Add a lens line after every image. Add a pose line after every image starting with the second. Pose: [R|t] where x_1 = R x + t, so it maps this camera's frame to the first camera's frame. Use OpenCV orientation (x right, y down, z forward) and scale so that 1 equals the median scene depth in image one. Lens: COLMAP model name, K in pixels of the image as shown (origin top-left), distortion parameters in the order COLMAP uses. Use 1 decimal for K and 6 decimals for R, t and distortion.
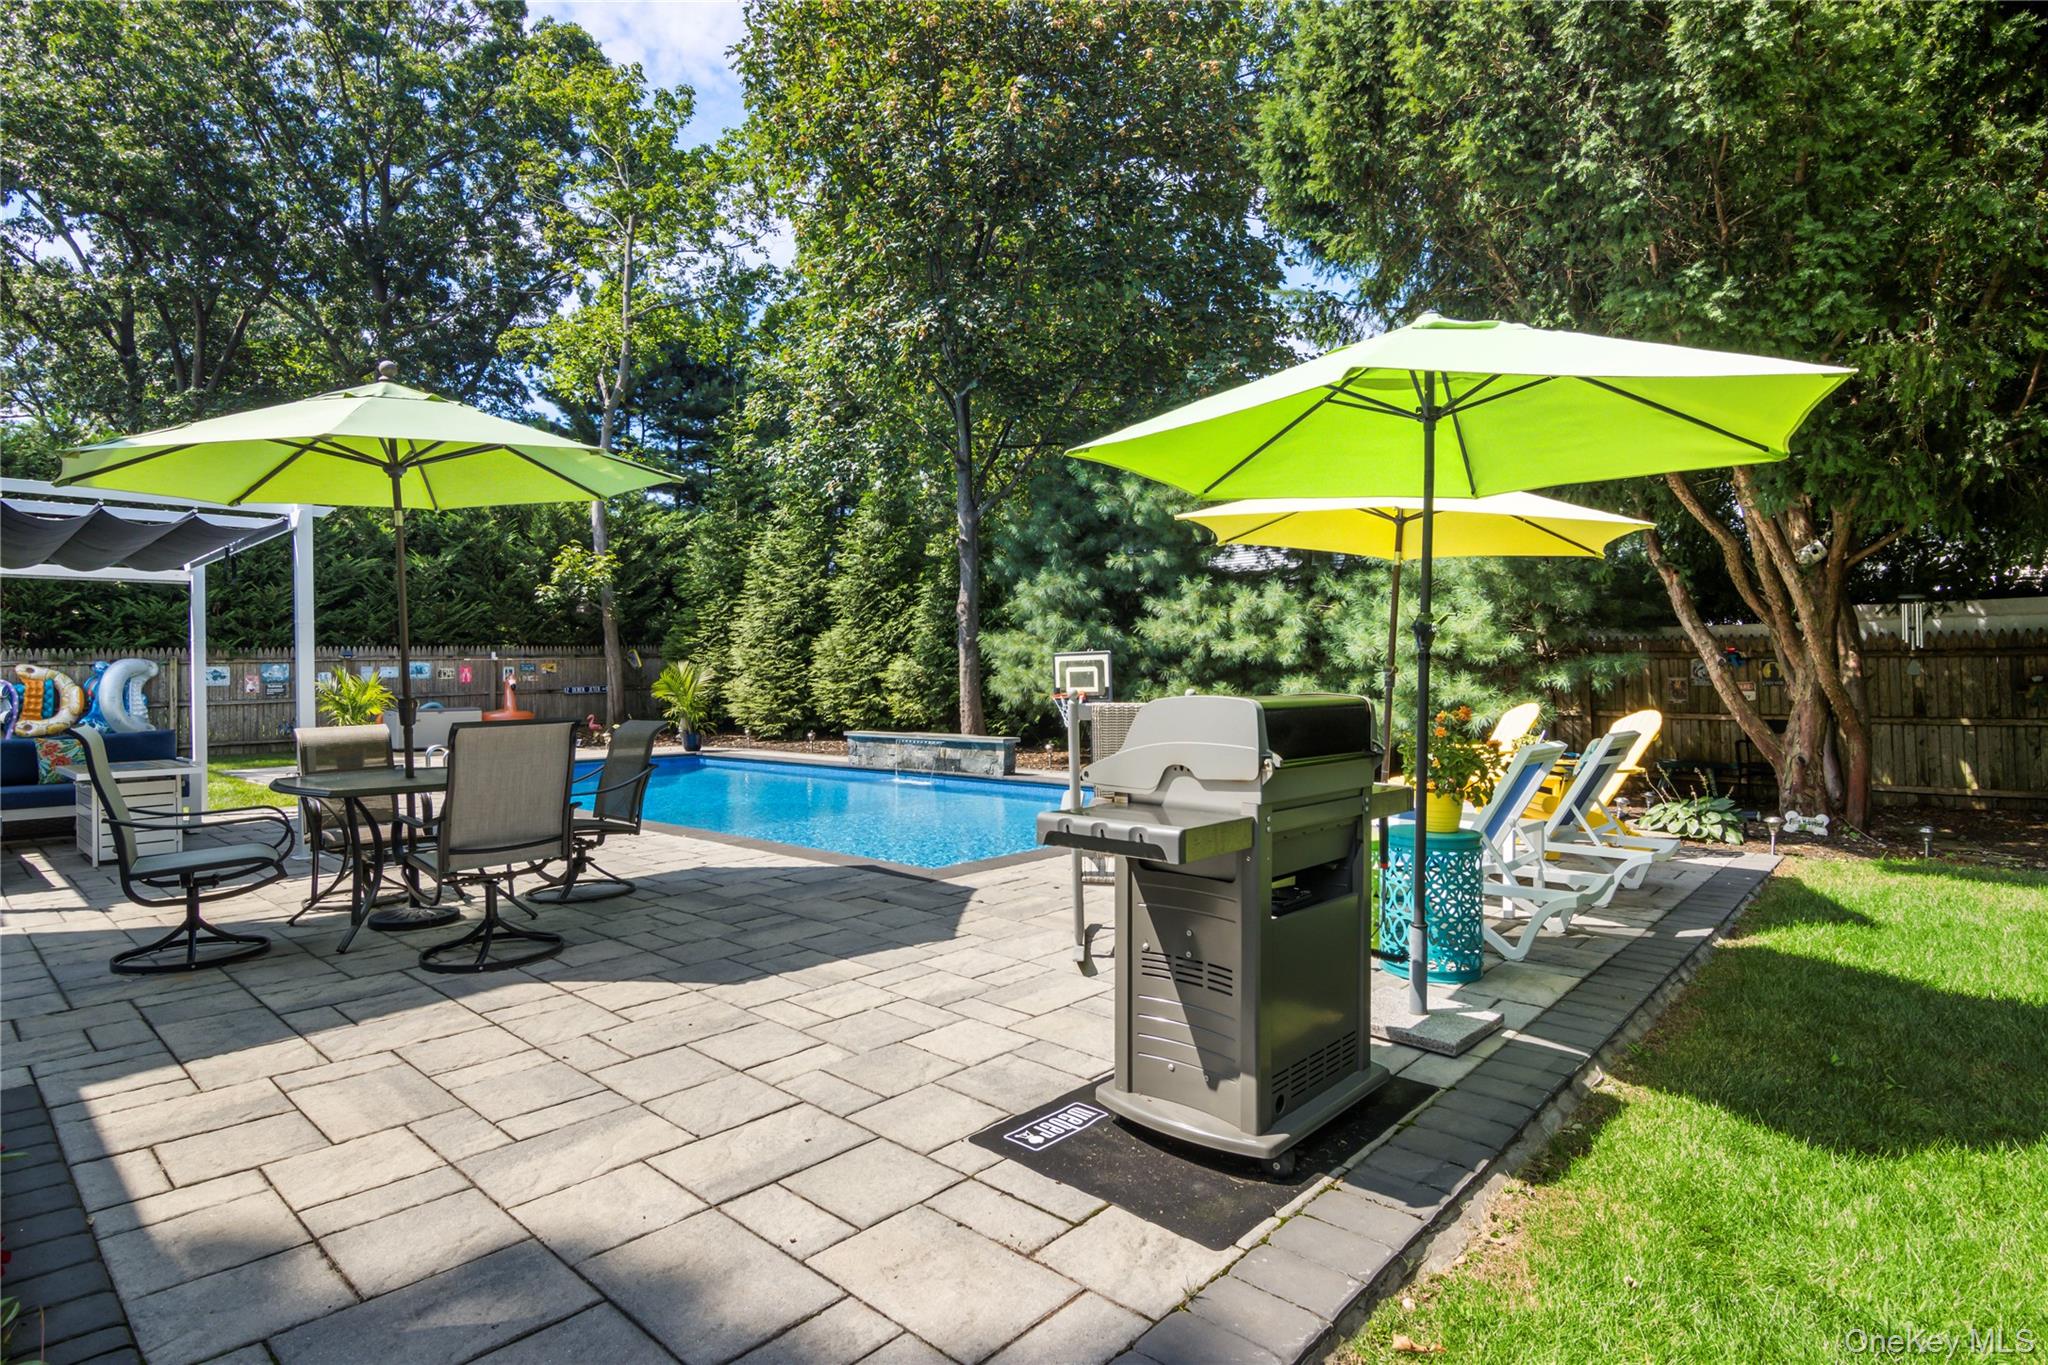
lens RADIAL K [[1052.6, 0, 1032.4], [0, 1052.6, 663.7], [0, 0, 1]] dist [-0.002437, -0.012837]
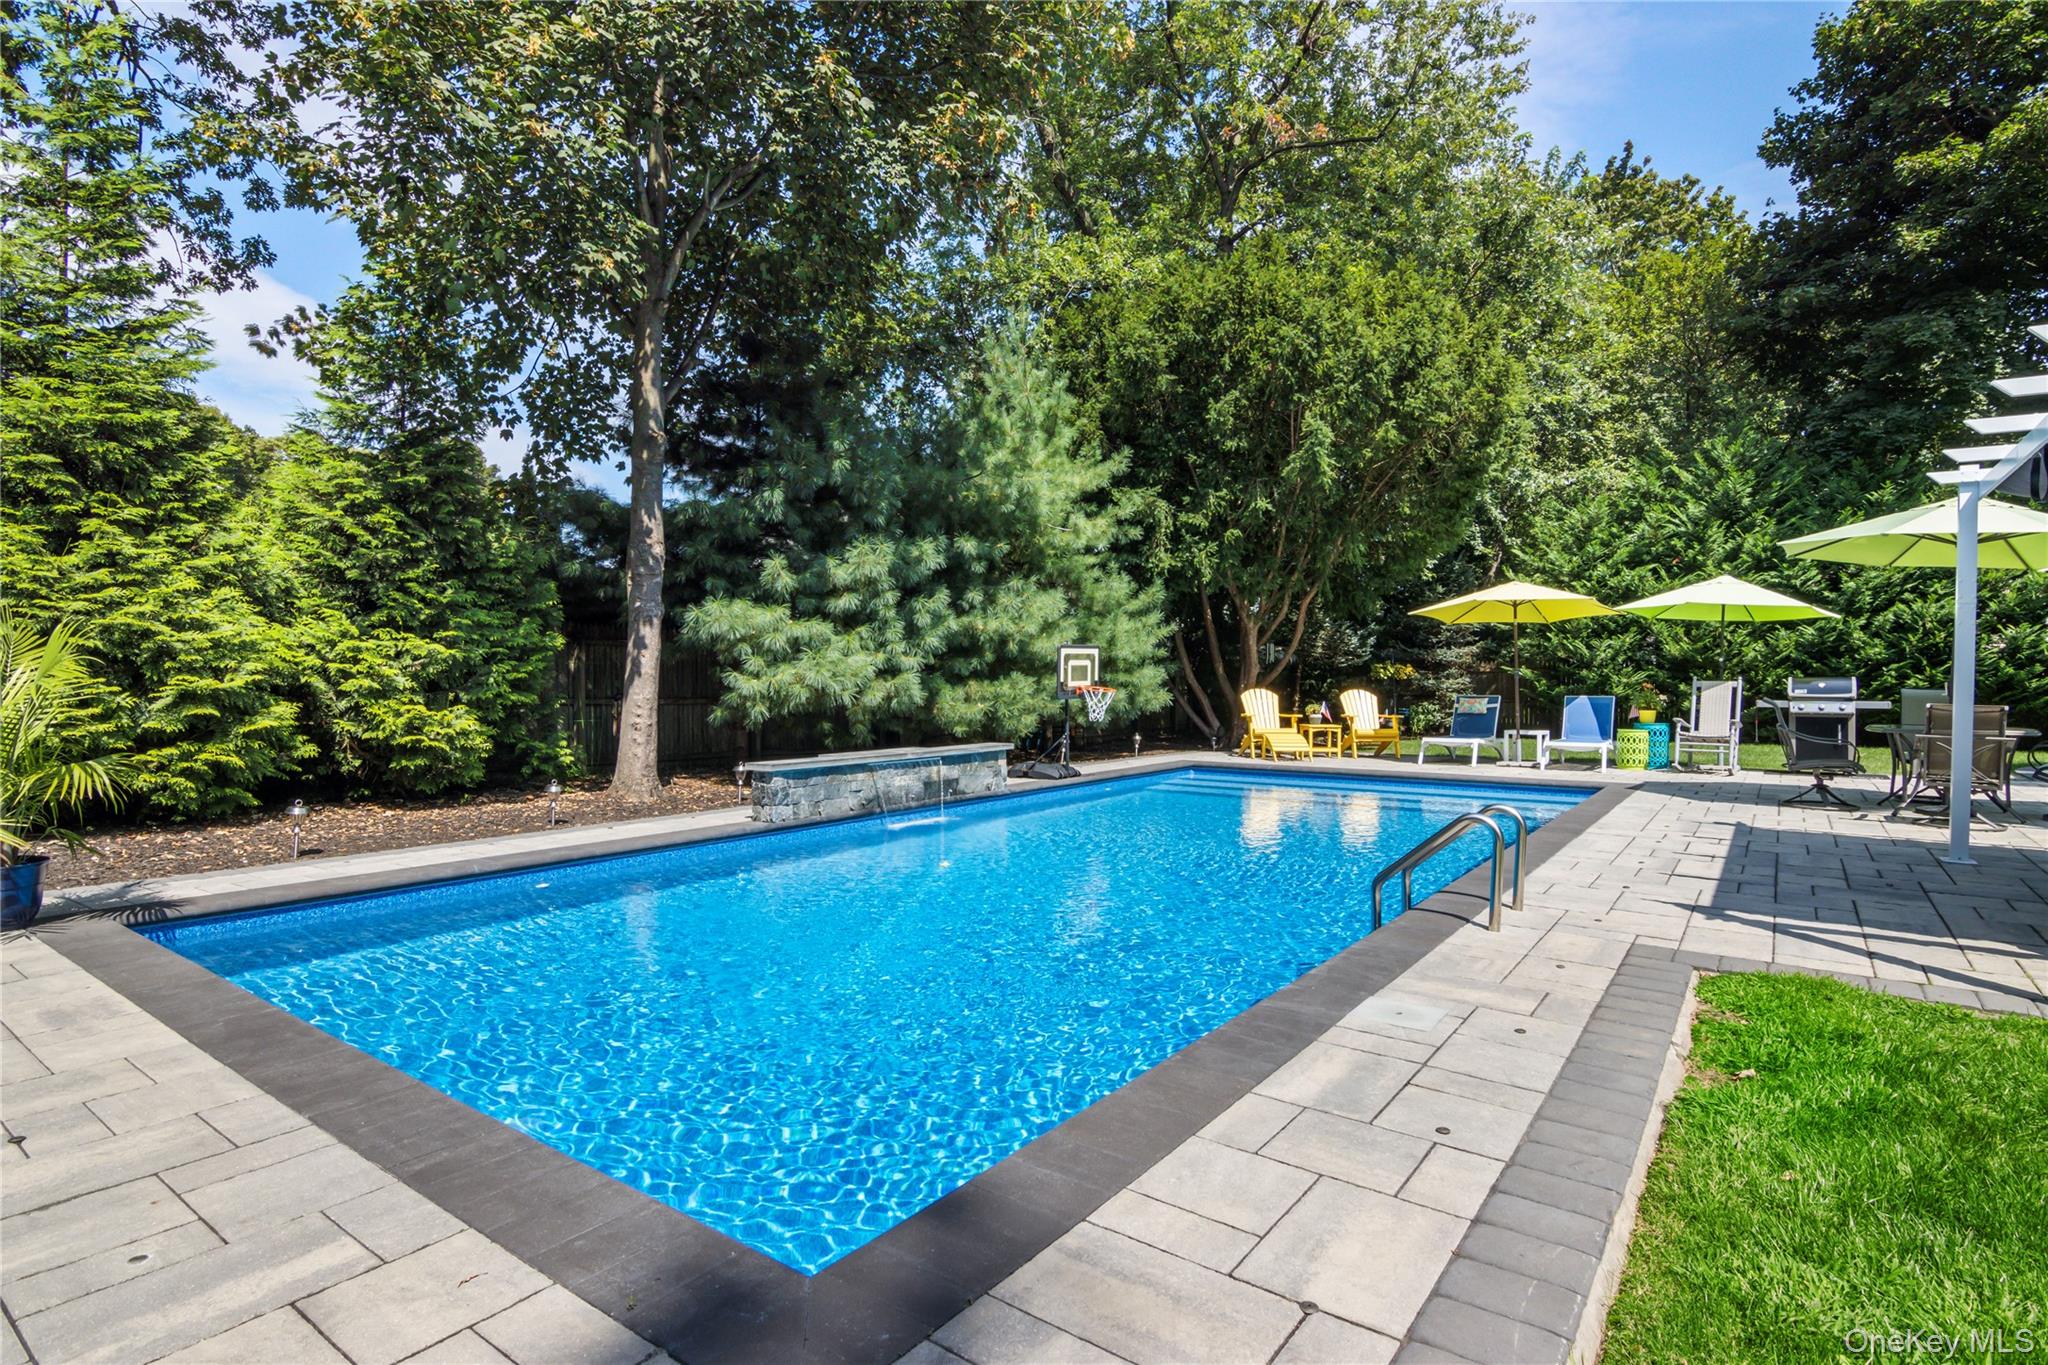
lens RADIAL K [[1052.6, 0, 1036.5], [0, 1052.6, 685.5], [0, 0, 1]] dist [-0.002437, -0.012837]
pose [[-0.095725, -0.004973, 0.995395, -0.620925], [-0.013142, 0.999907, 0.003731, 0.015607], [-0.995321, -0.012724, -0.095782, 0.765528]]
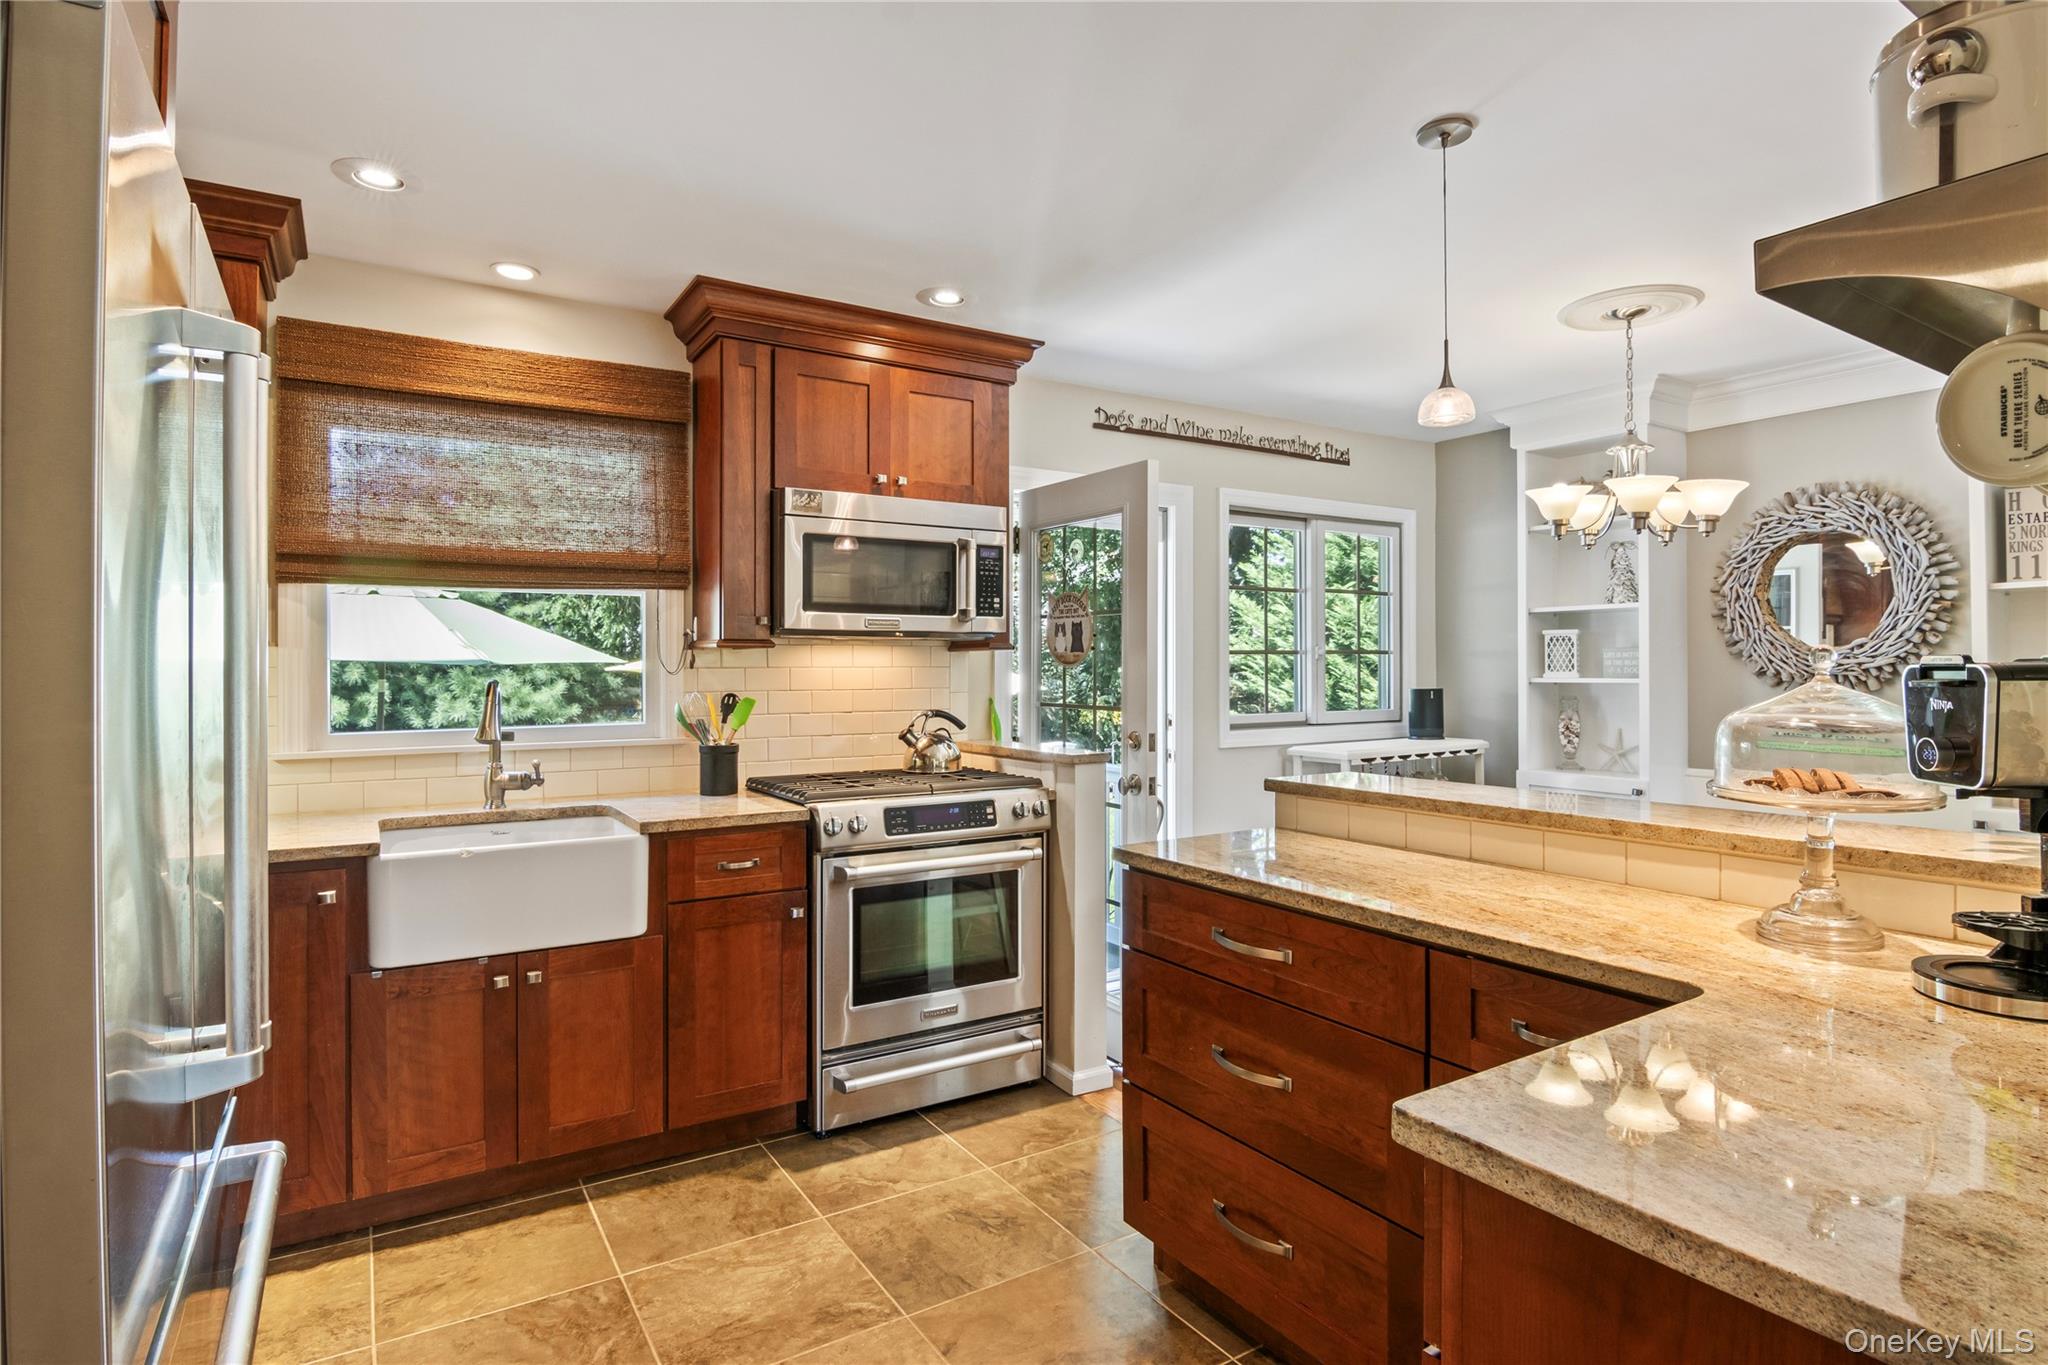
lens RADIAL K [[1052.6, 0, 1023.6], [0, 1052.6, 664.4], [0, 0, 1]] dist [-0.002437, -0.012837]
pose [[0.277631, 0.010293, 0.960633, -0.437835], [-0.014819, 0.999870, -0.006430, -0.046981], [-0.960573, -0.012451, 0.277747, 0.004178]]
